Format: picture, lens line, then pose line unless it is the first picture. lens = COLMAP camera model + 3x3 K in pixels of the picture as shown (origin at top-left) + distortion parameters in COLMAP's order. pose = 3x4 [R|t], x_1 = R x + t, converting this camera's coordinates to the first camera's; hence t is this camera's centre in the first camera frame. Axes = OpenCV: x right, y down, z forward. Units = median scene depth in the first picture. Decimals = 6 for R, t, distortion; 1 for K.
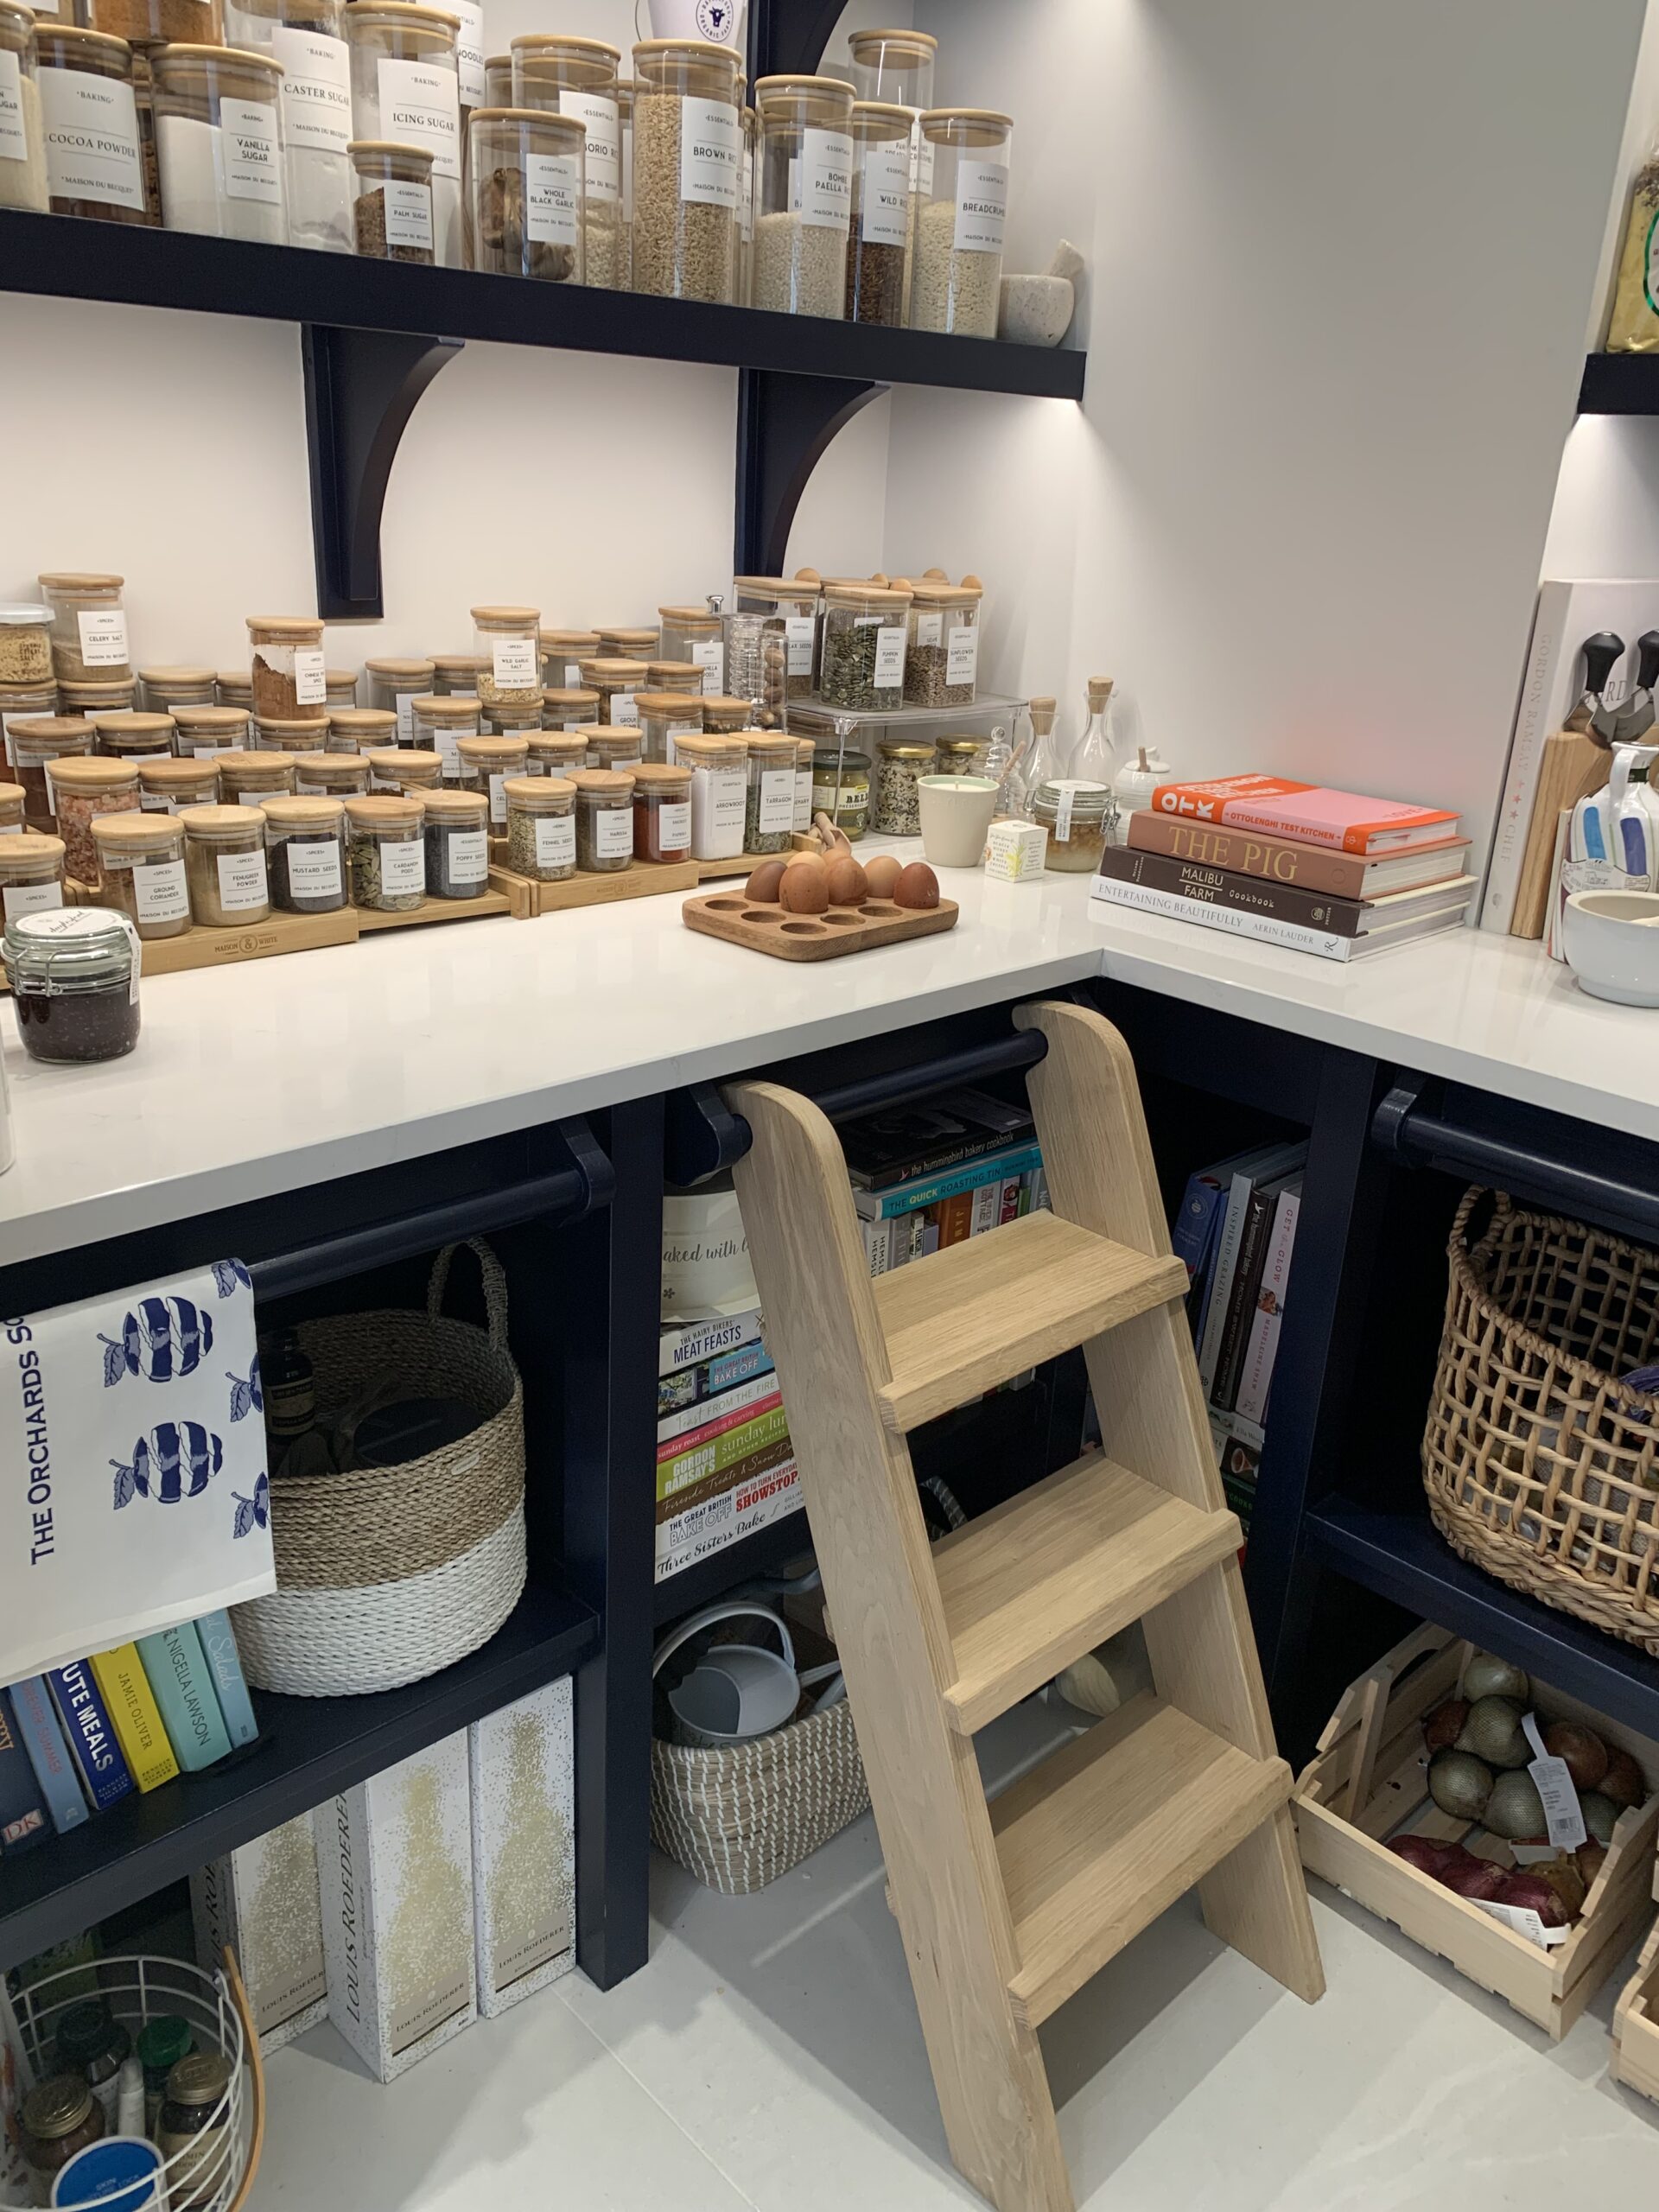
lens RADIAL K [[1649.5, 0, 829.5], [0, 1649.5, 1106.0], [0, 0, 1]] dist [0.002667, 0.000913]
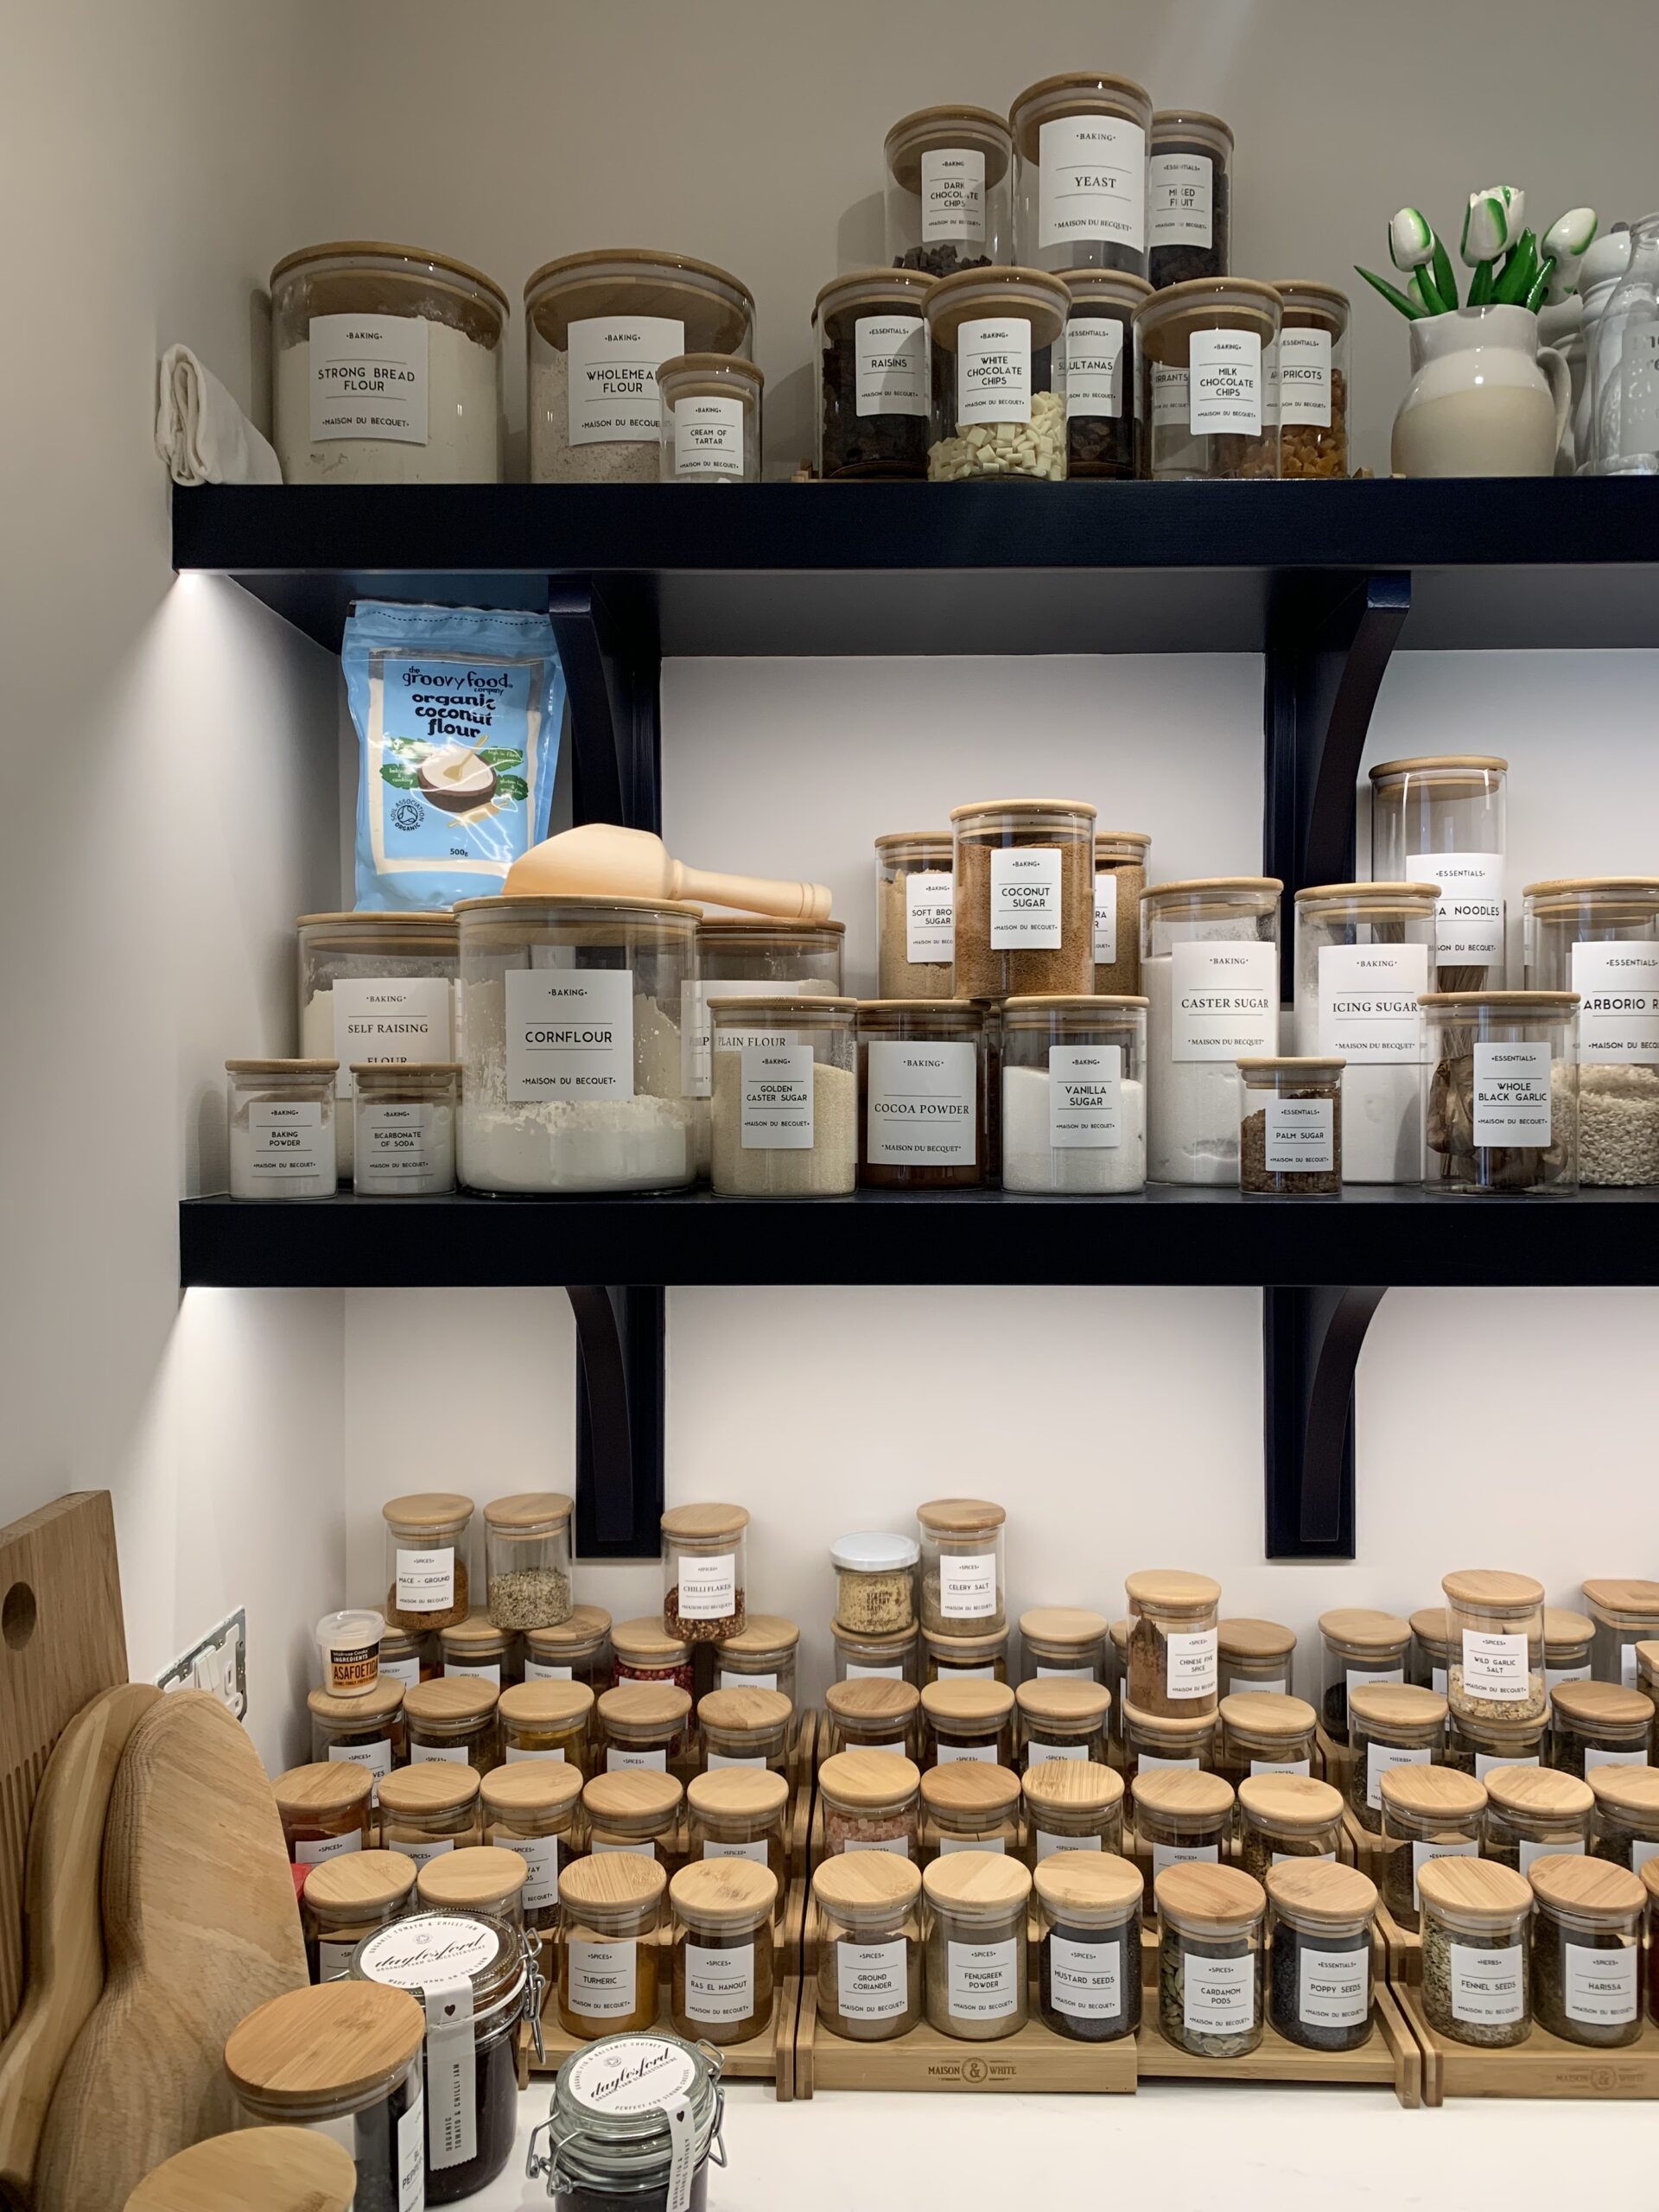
lens RADIAL K [[1686.6, 0, 829.5], [0, 1686.6, 1106.0], [0, 0, 1]] dist [0.001908, -0.056530]
pose [[0.704480, -0.048882, -0.708038, 0.145946], [-0.221241, 0.932789, -0.284528, -0.266285], [0.674359, 0.357091, 0.646317, 0.319385]]
